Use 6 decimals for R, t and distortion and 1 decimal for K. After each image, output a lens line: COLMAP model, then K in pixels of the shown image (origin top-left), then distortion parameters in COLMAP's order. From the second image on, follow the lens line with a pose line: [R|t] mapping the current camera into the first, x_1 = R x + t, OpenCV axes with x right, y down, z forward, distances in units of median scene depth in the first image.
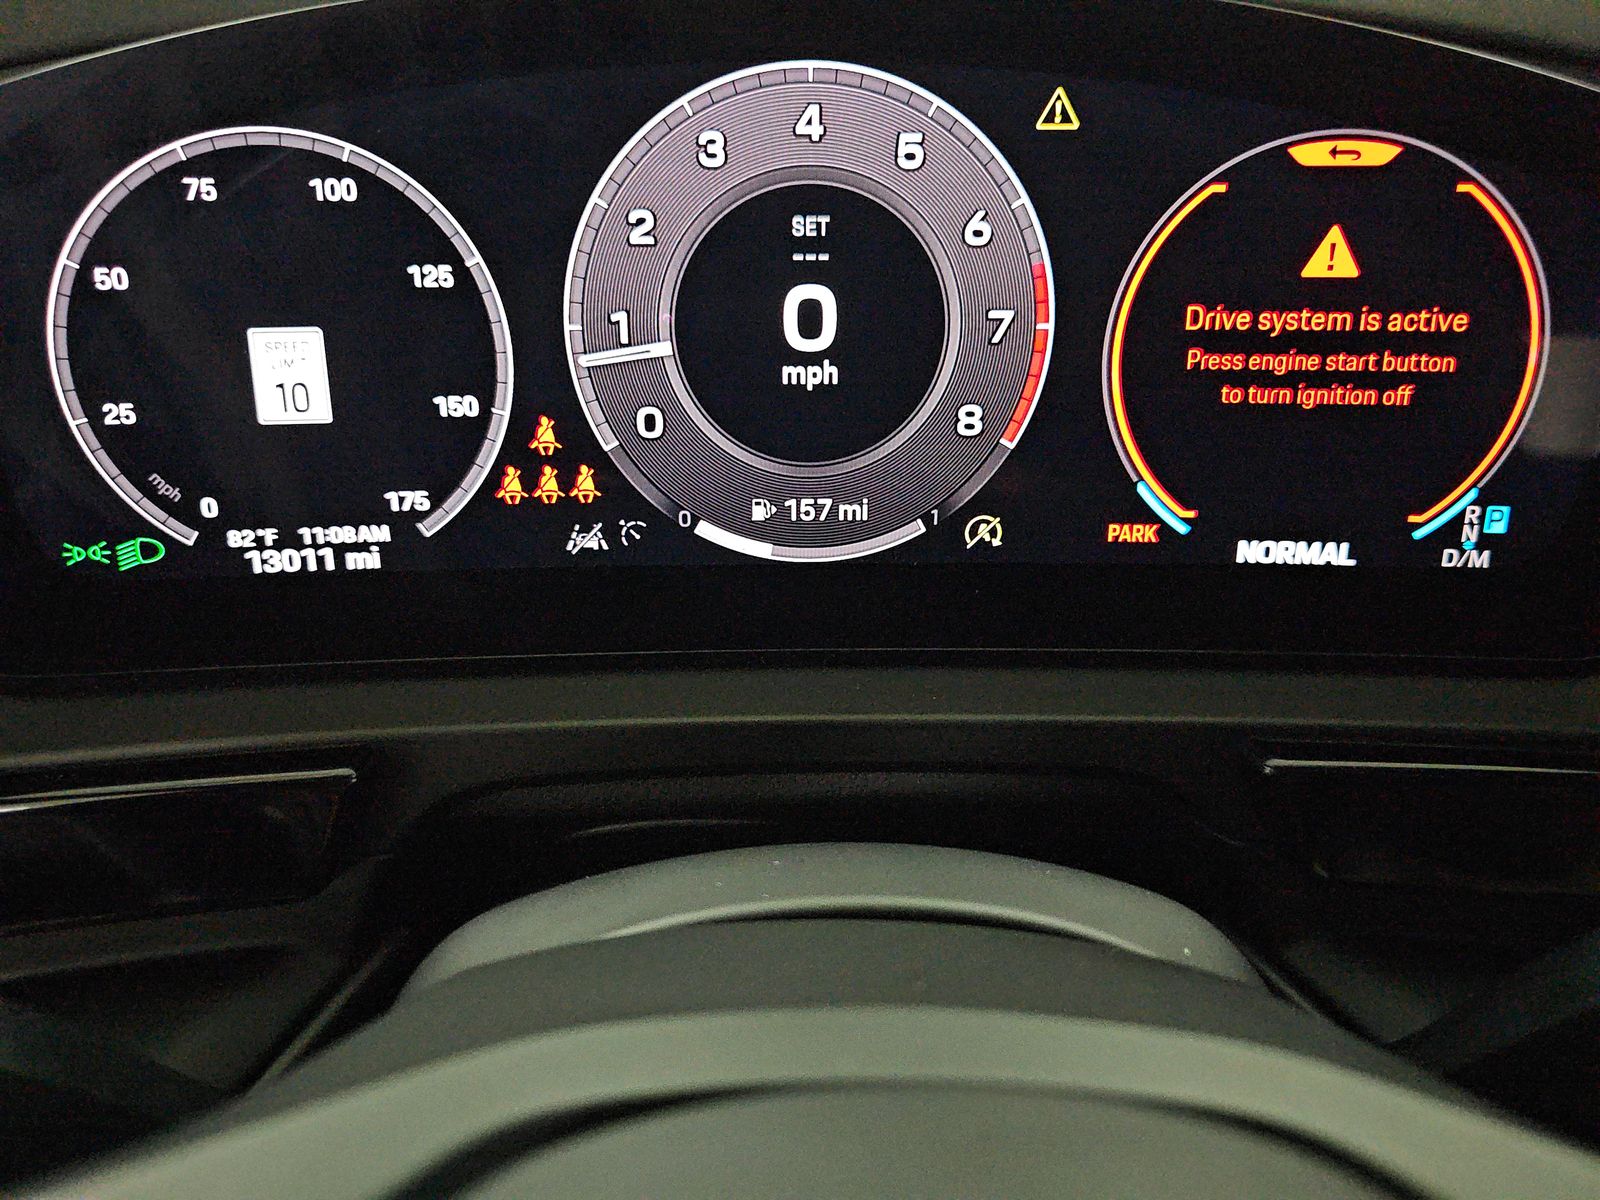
lens RADIAL K [[1092.4, 0, 803.2], [0, 1092.4, 647.7], [0, 0, 1]] dist [0.046355, -0.013435]
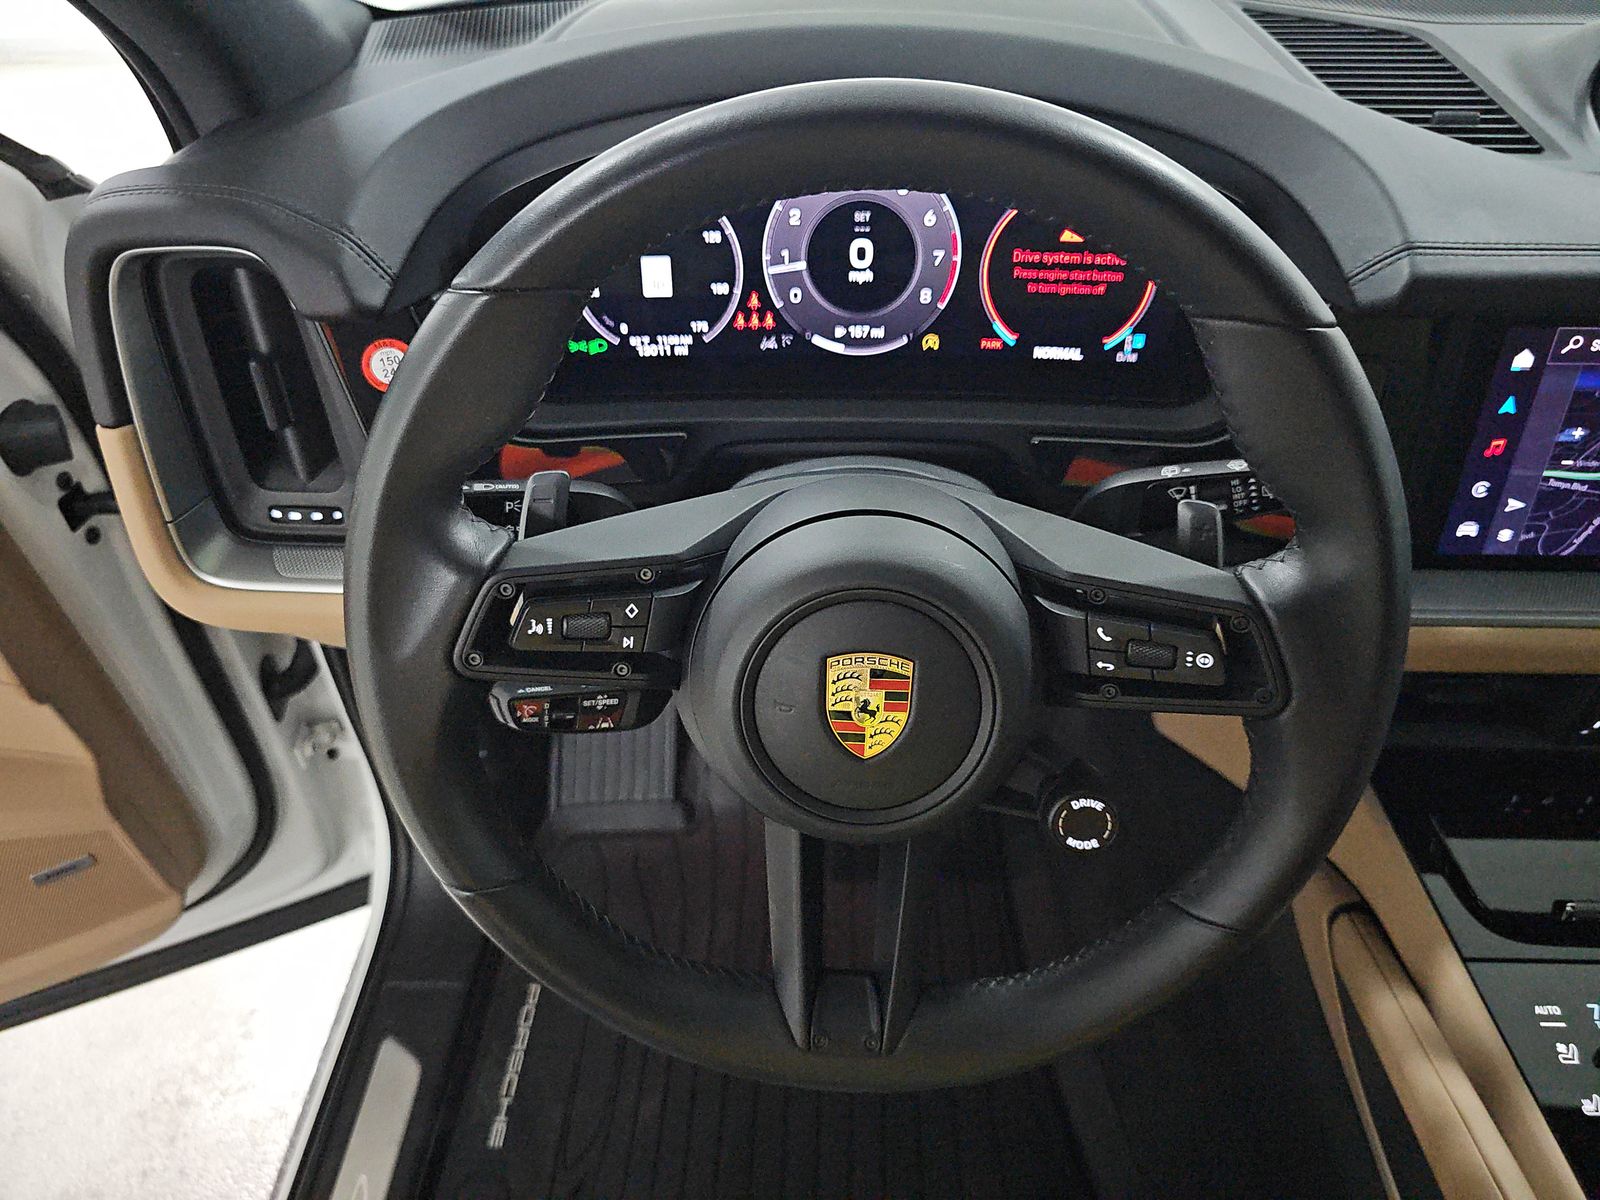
lens RADIAL K [[1092.4, 0, 792.9], [0, 1092.4, 632.7], [0, 0, 1]] dist [0.046355, -0.013435]
pose [[0.996187, 0.038031, -0.078513, 0.077863], [-0.017231, 0.968024, 0.250265, -0.087984], [0.085520, -0.247958, 0.964989, -1.583794]]
